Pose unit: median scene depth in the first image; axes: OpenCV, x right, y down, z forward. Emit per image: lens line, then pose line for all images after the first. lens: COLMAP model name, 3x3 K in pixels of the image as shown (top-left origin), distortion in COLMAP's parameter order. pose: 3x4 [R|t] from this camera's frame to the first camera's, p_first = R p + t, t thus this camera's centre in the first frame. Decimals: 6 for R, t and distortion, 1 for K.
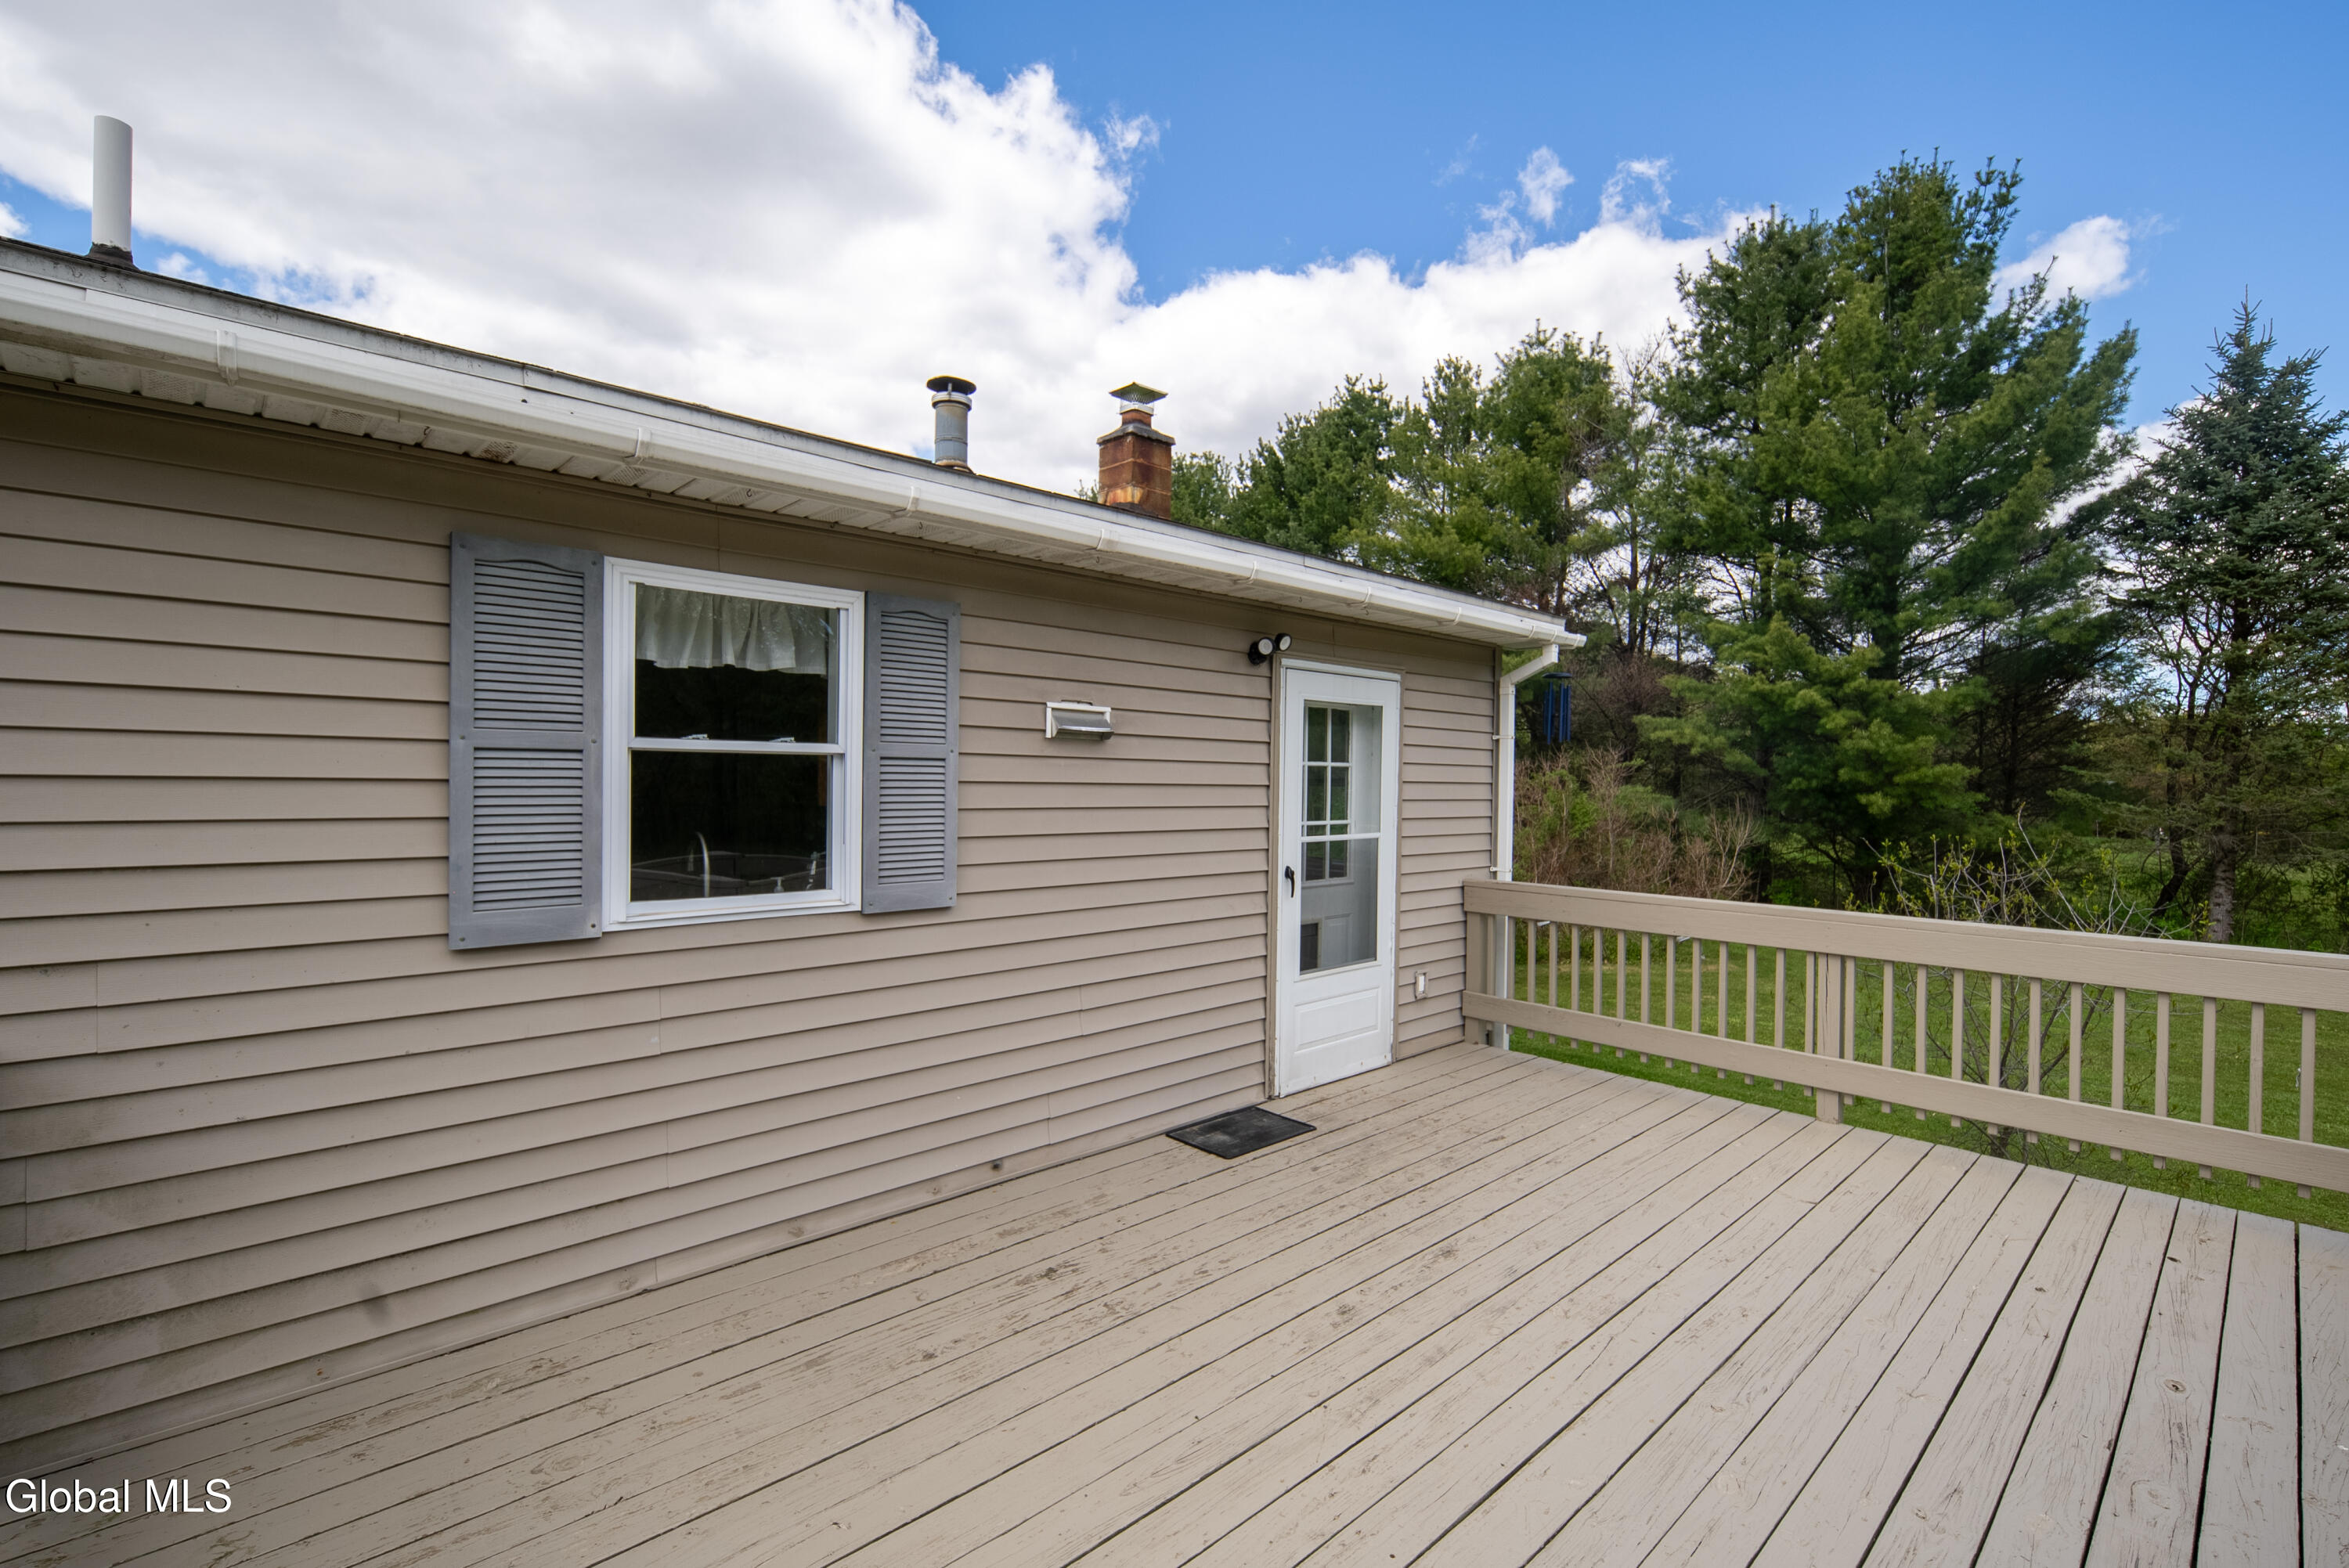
lens RADIAL K [[1028.6, 0, 1174.5], [0, 1028.6, 784.0], [0, 0, 1]] dist [0.001283, 0.000453]
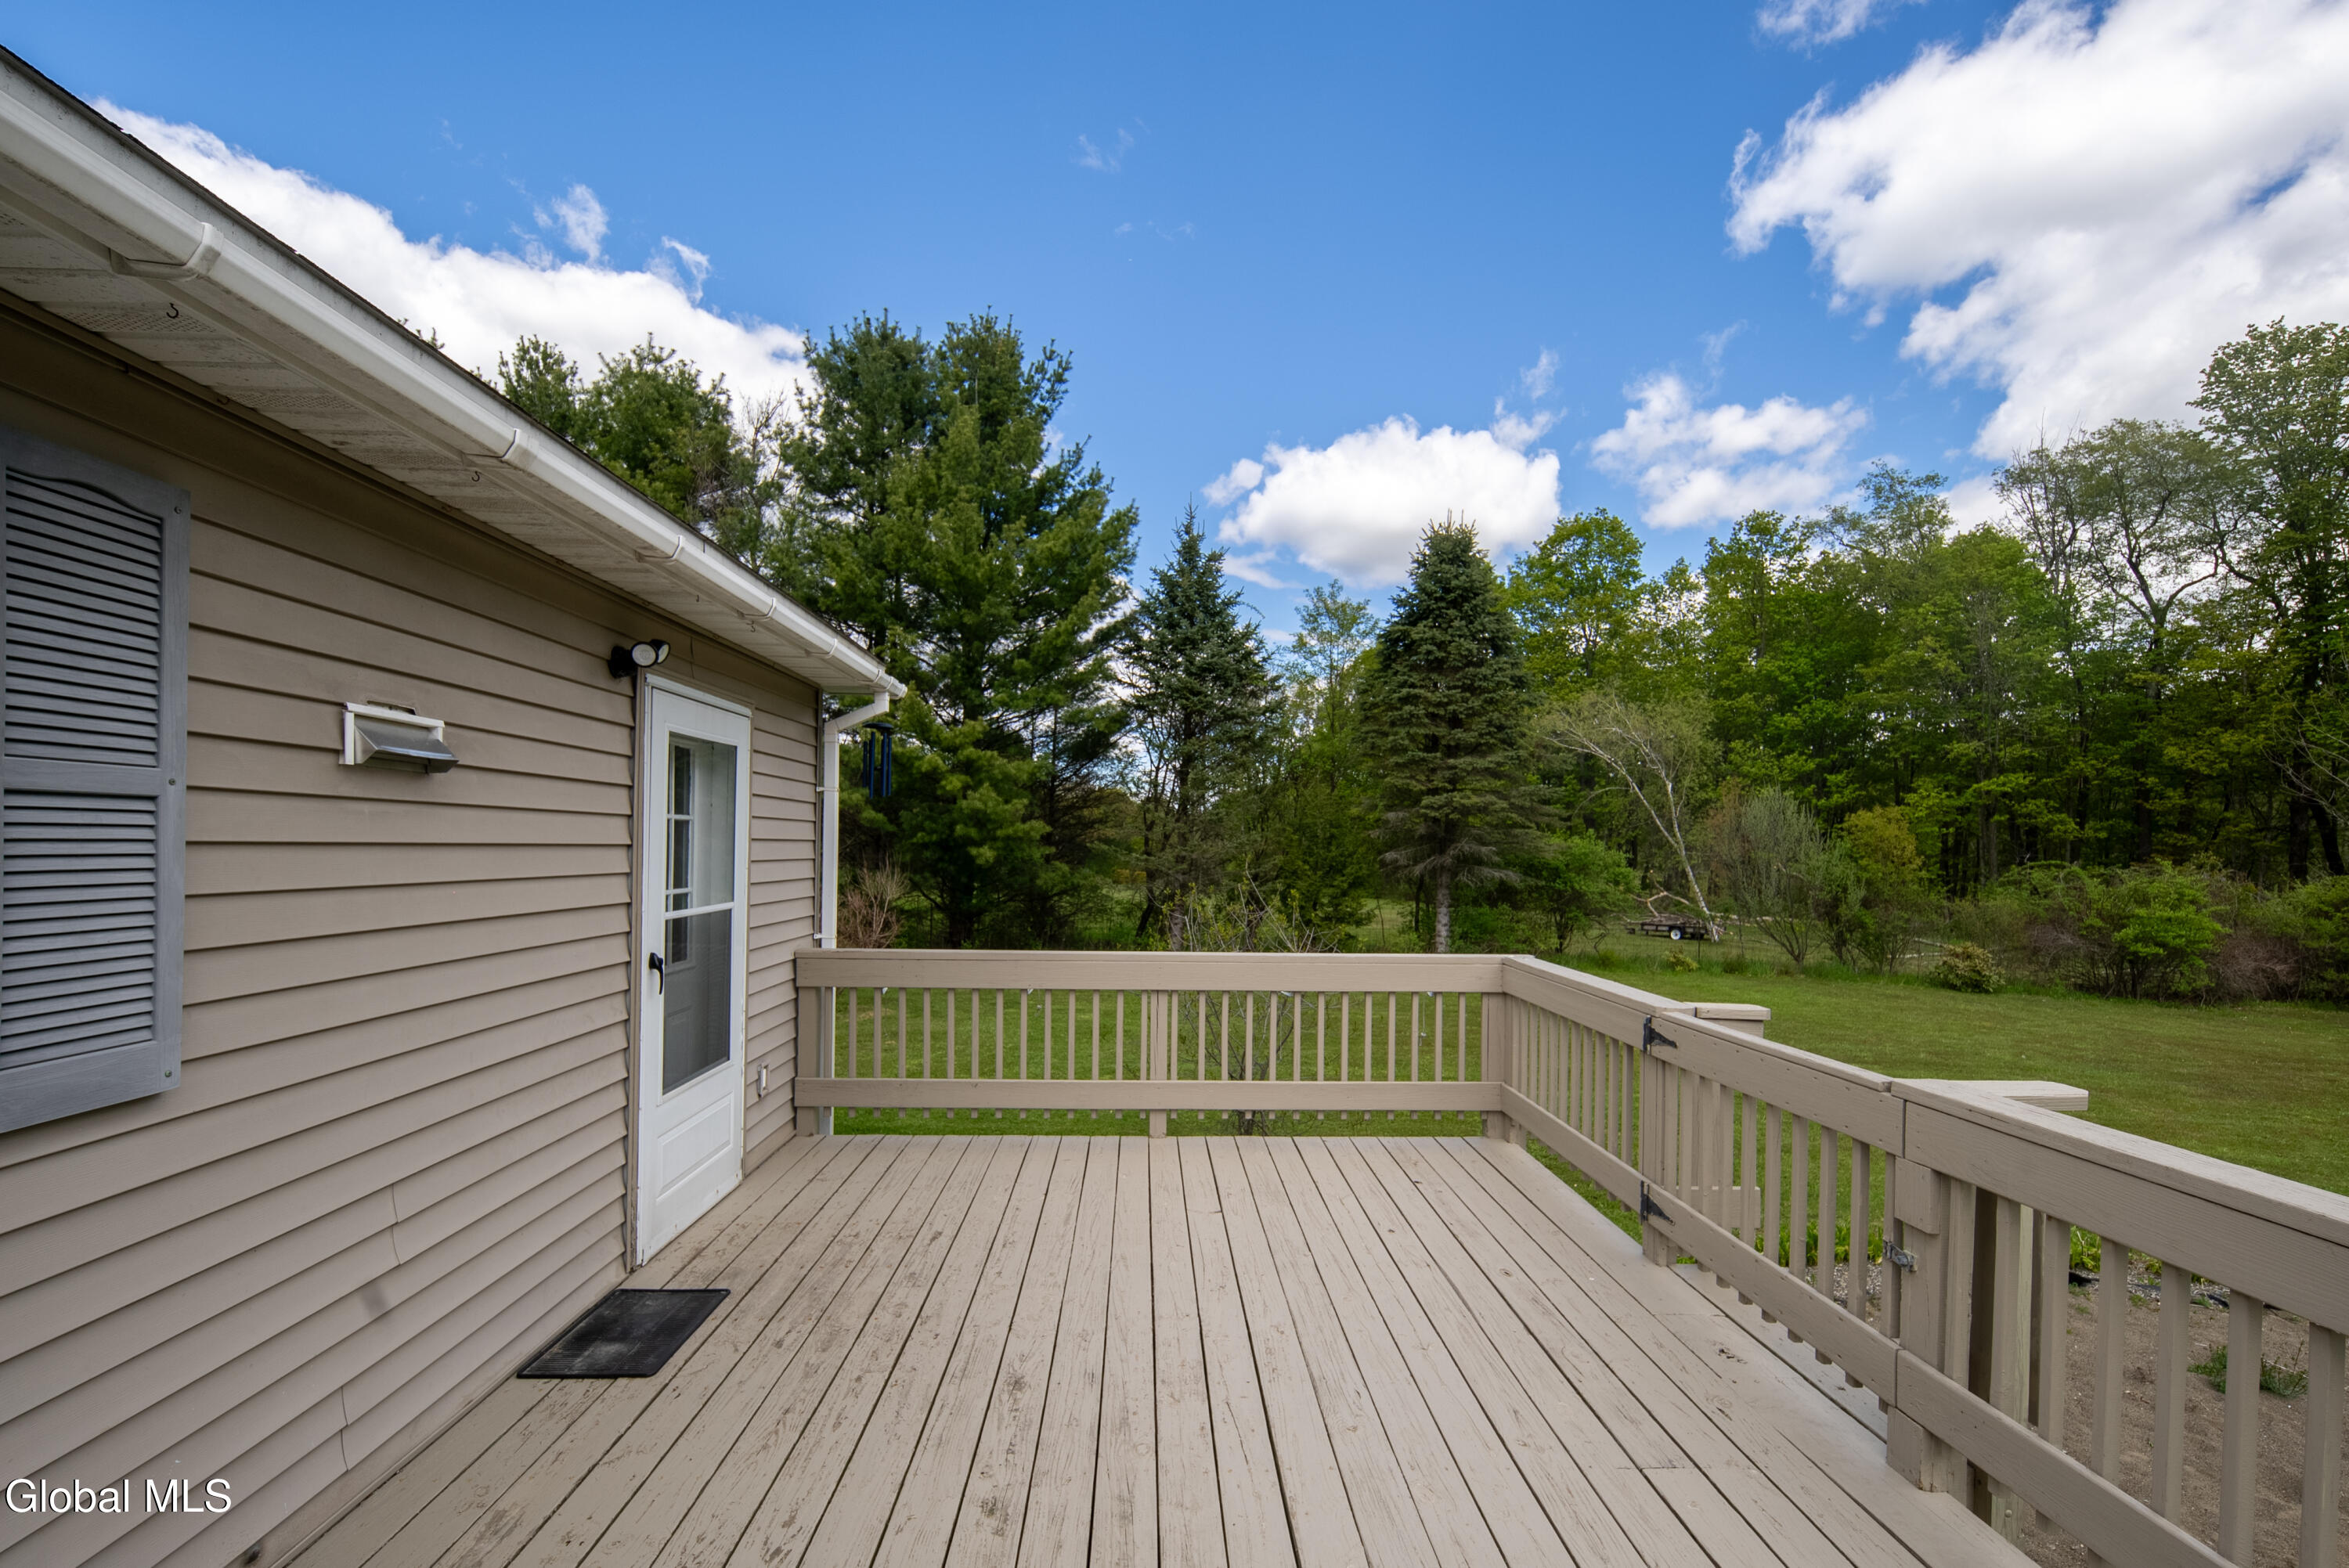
lens RADIAL K [[1030.7, 0, 1180.2], [0, 1030.7, 842.1], [0, 0, 1]] dist [-0.002589, 0.000007]
pose [[0.652972, -0.001777, 0.757380, -0.206514], [-0.001707, 0.999991, 0.003818, -0.004054], [-0.757380, -0.003786, 0.652963, 0.224339]]
